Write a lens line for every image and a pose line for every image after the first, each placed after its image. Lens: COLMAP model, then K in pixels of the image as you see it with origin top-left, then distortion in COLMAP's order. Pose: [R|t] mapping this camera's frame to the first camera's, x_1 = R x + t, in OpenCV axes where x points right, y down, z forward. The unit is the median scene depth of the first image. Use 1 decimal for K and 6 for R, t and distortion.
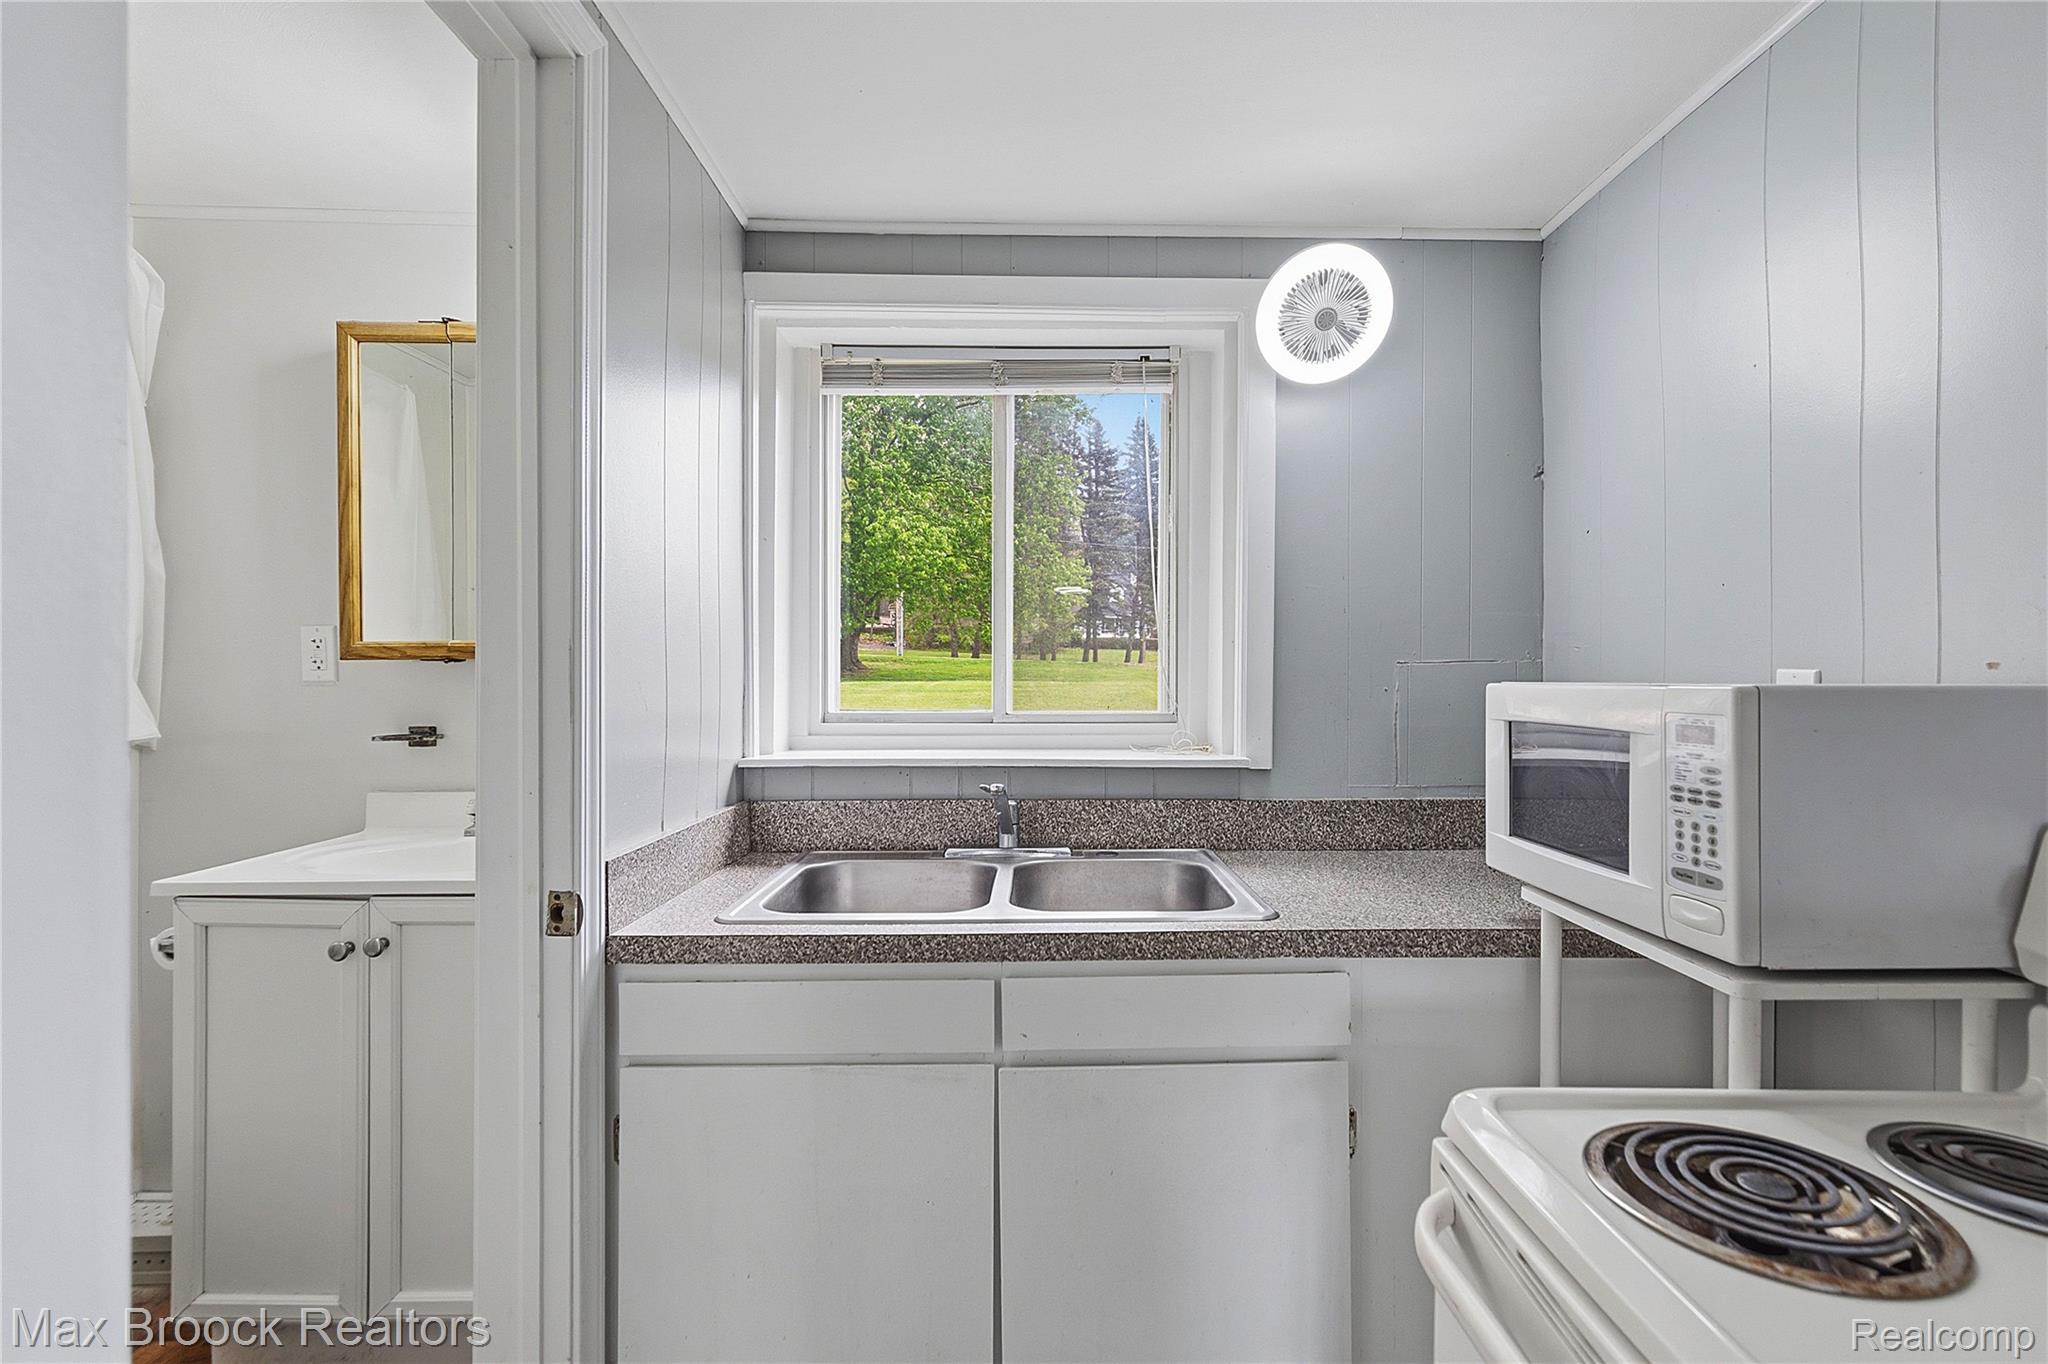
lens RADIAL K [[935.4, 0, 1065.1], [0, 935.4, 675.1], [0, 0, 1]] dist [0.003996, 0.000159]
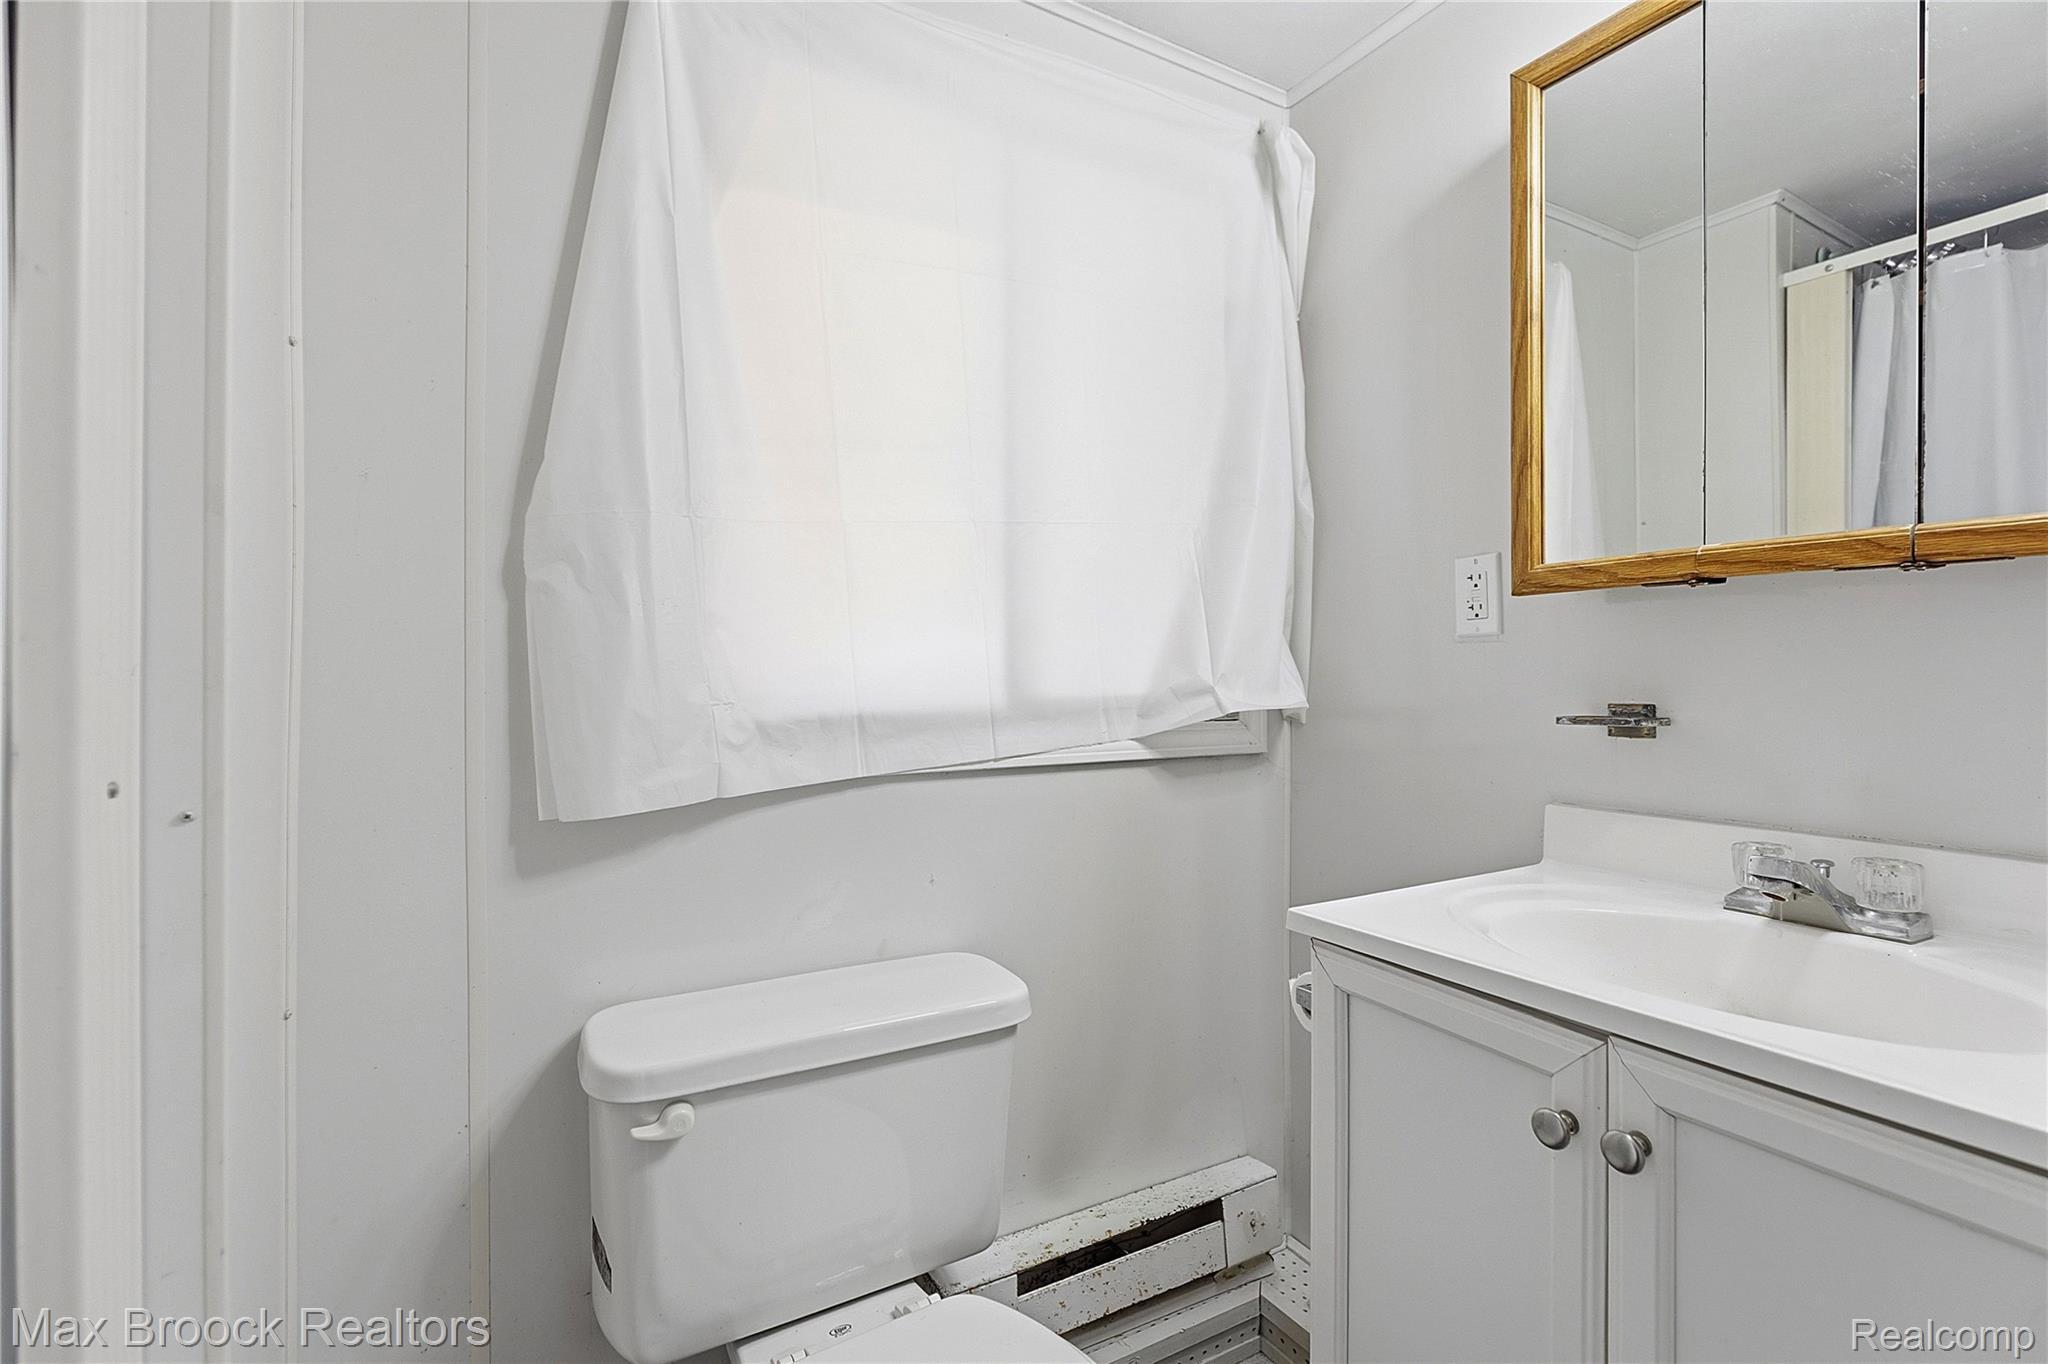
lens RADIAL K [[935.4, 0, 1019.2], [0, 935.4, 682.8], [0, 0, 1]] dist [0.003996, 0.000159]
pose [[0.467881, 0.006795, -0.883766, -0.348562], [-0.002612, 0.999977, 0.006306, 0.039443], [0.883788, -0.000643, 0.467887, 0.384039]]
